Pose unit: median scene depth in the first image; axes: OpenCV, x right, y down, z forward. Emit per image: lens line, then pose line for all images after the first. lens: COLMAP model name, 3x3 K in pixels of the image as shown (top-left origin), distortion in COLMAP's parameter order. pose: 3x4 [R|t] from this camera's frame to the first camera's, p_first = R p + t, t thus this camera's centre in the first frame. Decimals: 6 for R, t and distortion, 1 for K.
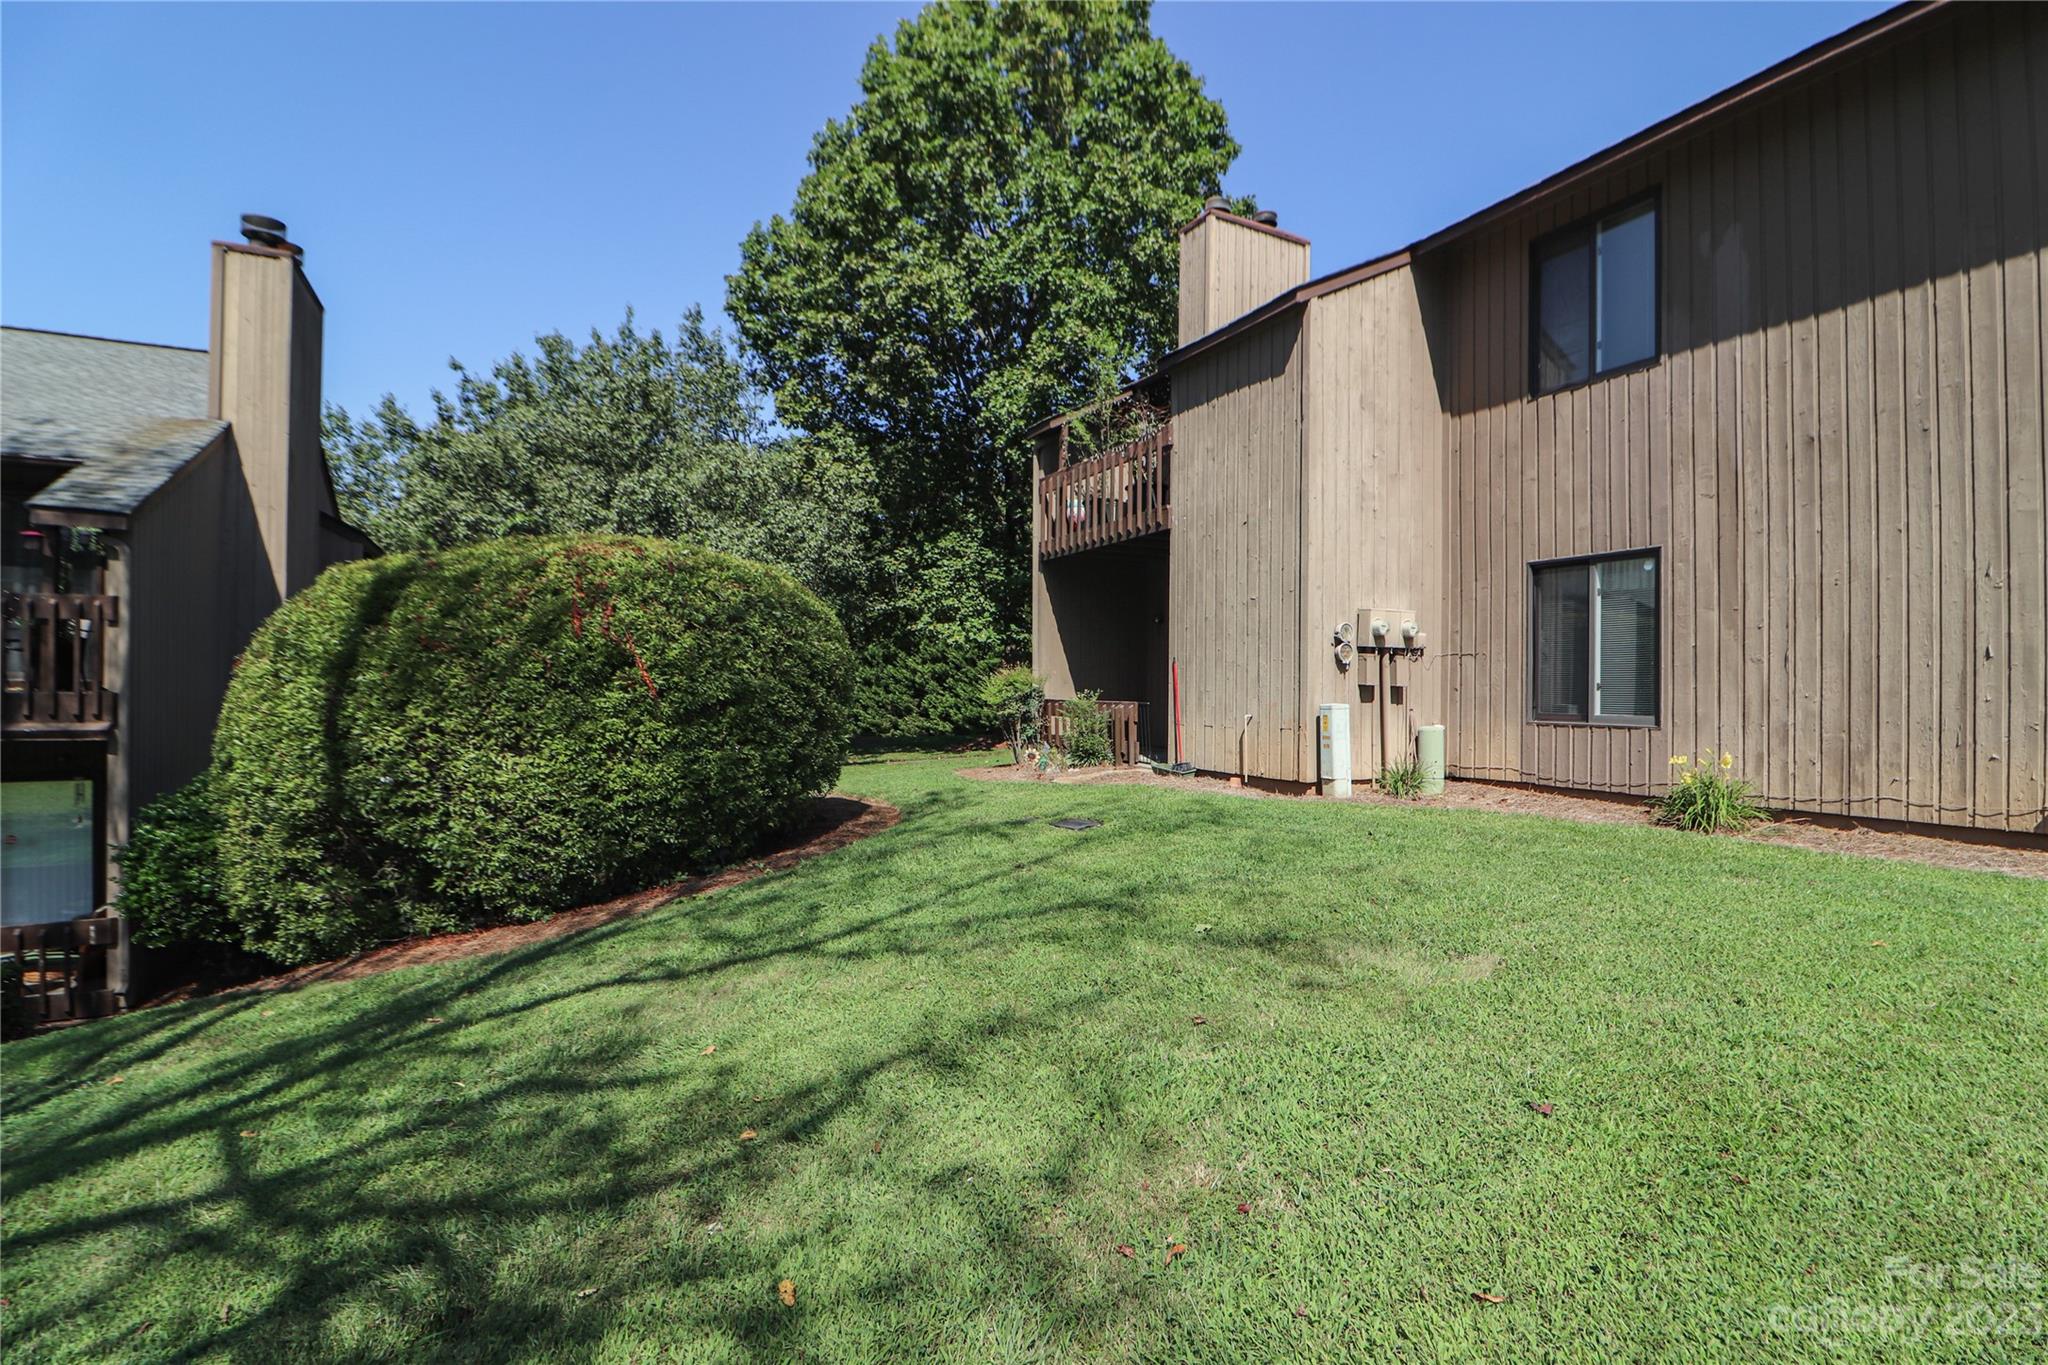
lens RADIAL K [[974.8, 0, 1036.2], [0, 974.8, 766.6], [0, 0, 1]] dist [0.000595, -0.009539]
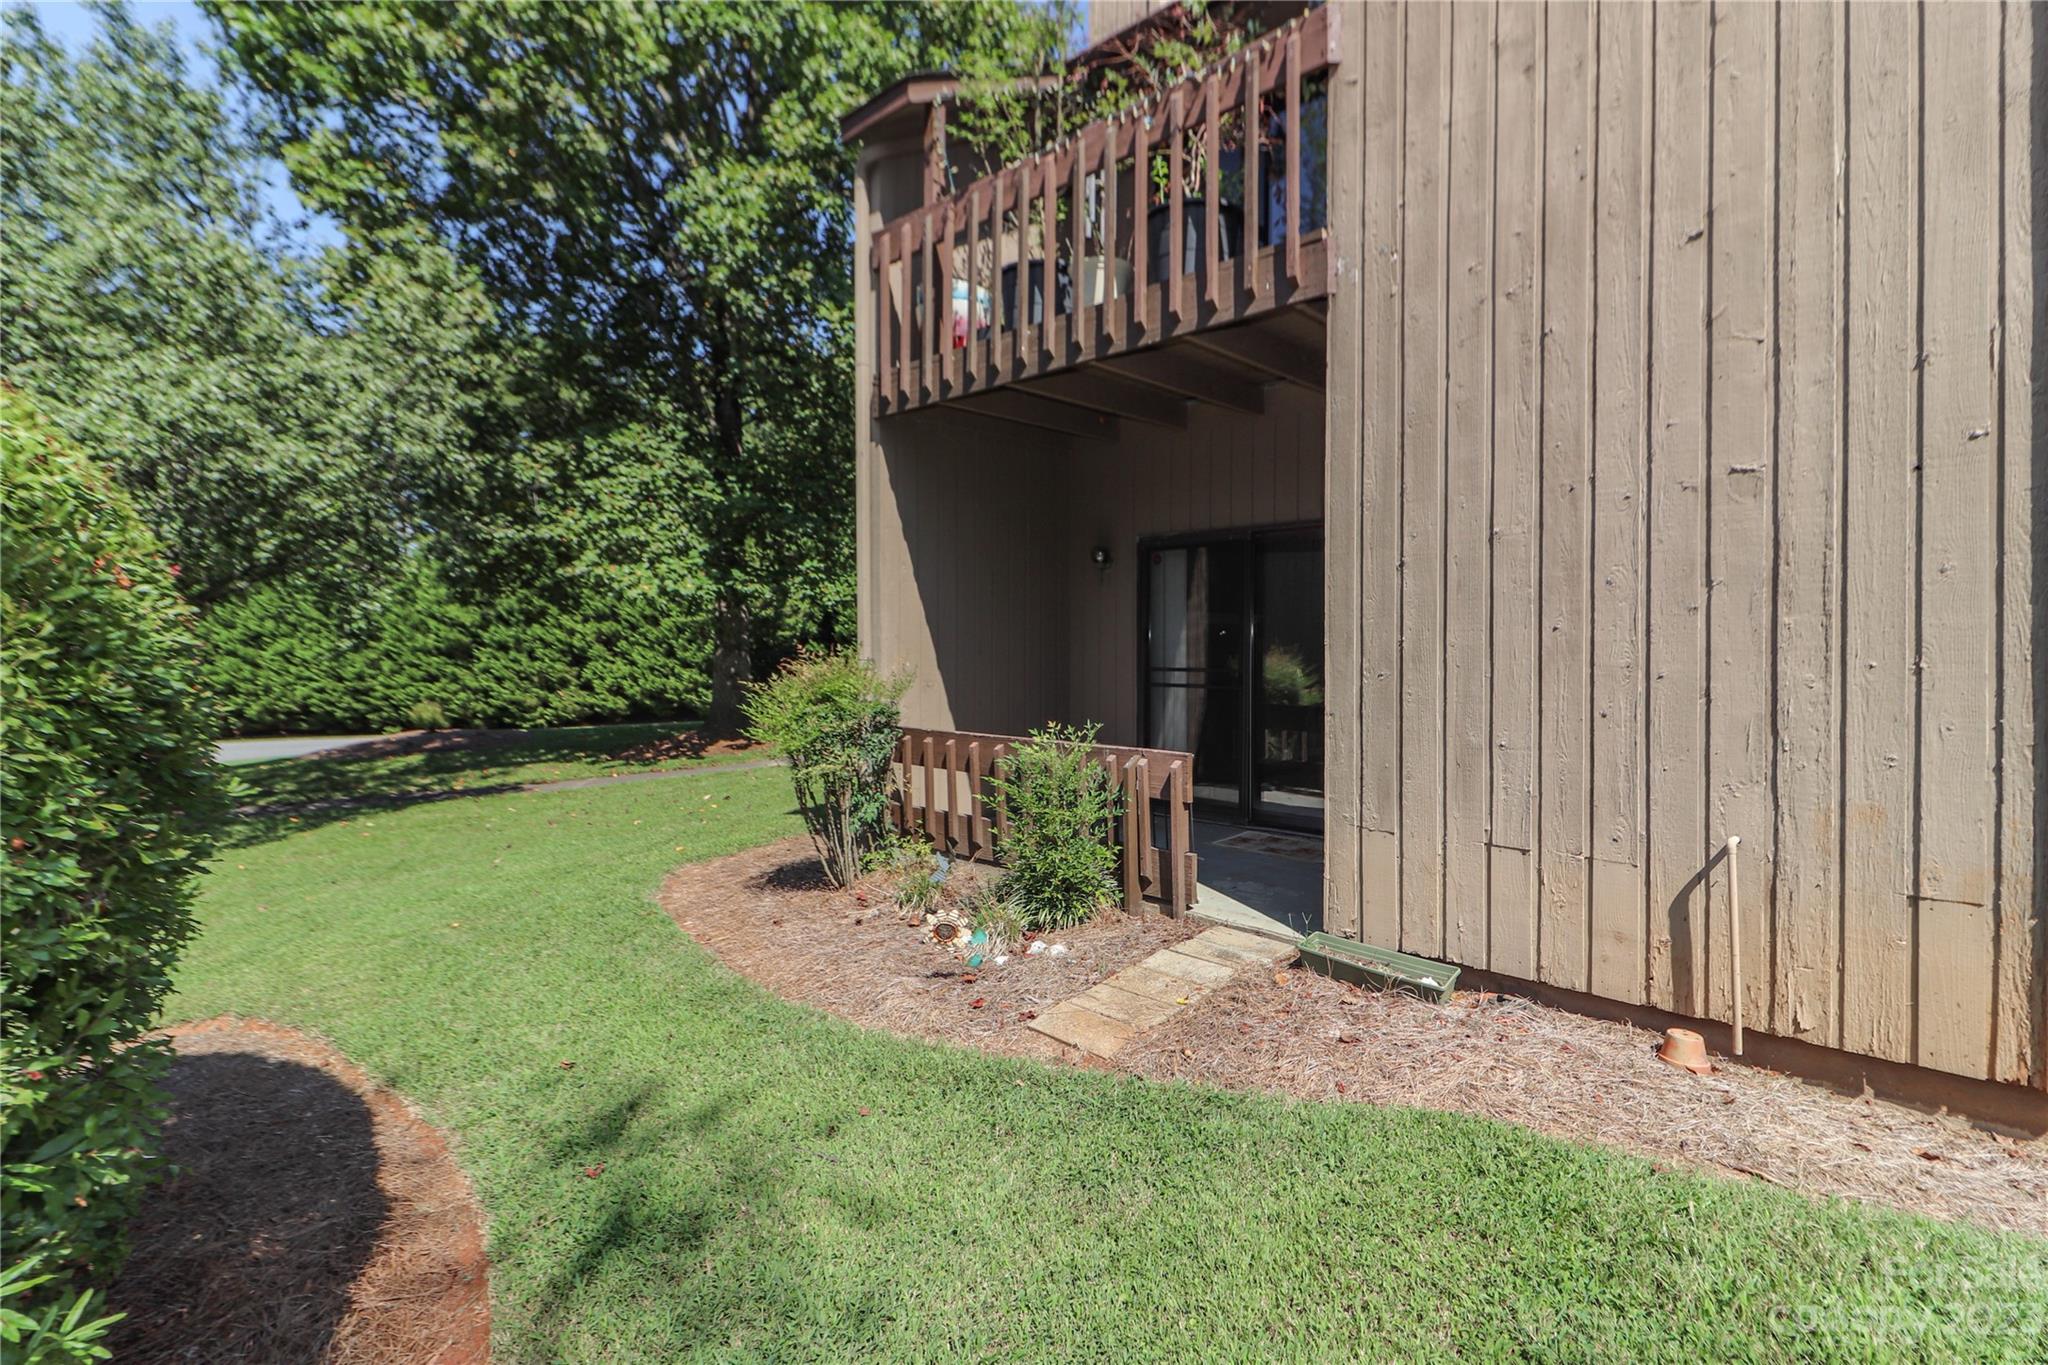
lens RADIAL K [[946.8, 0, 1037.5], [0, 946.8, 671.2], [0, 0, 1]] dist [0.020690, -0.016349]
pose [[0.945951, -0.015367, 0.323945, -0.040882], [0.031254, 0.998547, -0.043896, -0.043845], [-0.322799, 0.051648, 0.945057, 0.341566]]
